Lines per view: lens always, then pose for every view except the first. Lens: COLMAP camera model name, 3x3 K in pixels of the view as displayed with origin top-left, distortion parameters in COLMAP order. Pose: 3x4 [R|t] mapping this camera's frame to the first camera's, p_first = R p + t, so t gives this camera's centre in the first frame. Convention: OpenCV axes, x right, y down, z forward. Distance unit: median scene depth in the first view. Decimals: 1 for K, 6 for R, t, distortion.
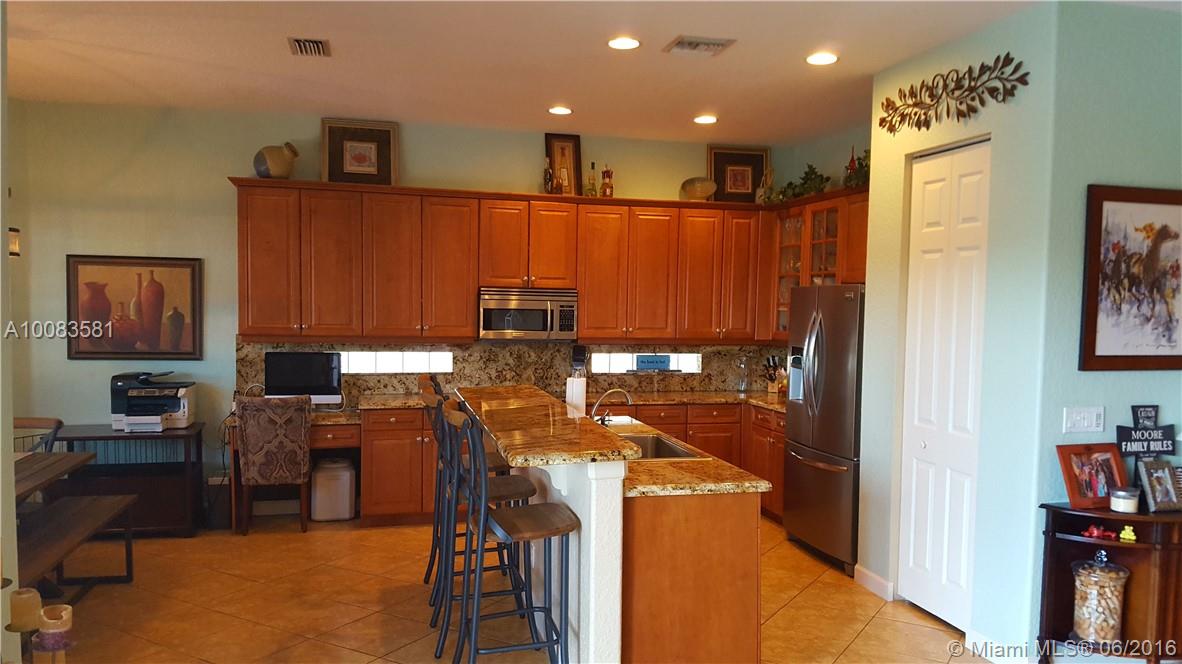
lens RADIAL K [[918.5, 0, 568.2], [0, 918.5, 337.4], [0, 0, 1]] dist [0.193266, -0.335039]
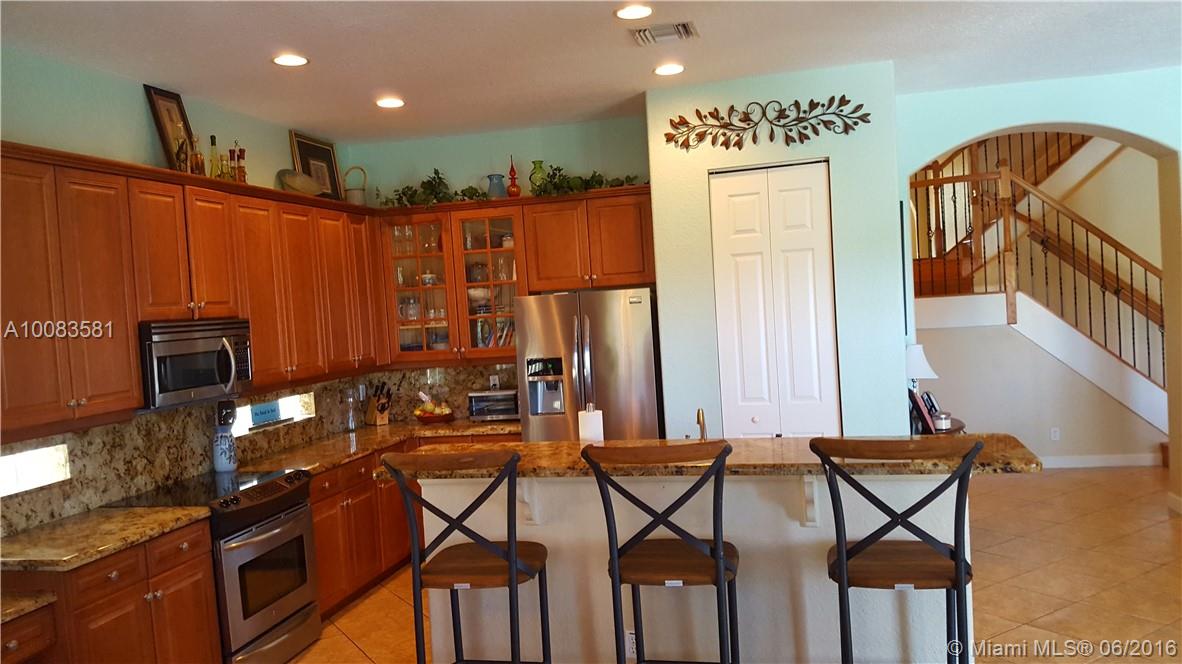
lens RADIAL K [[918.5, 0, 568.2], [0, 918.5, 337.4], [0, 0, 1]] dist [0.193266, -0.335039]
pose [[0.440860, -0.076333, 0.894324, -0.553354], [0.107540, 0.993692, 0.031802, -0.036901], [-0.891110, 0.082155, 0.446288, 0.513281]]
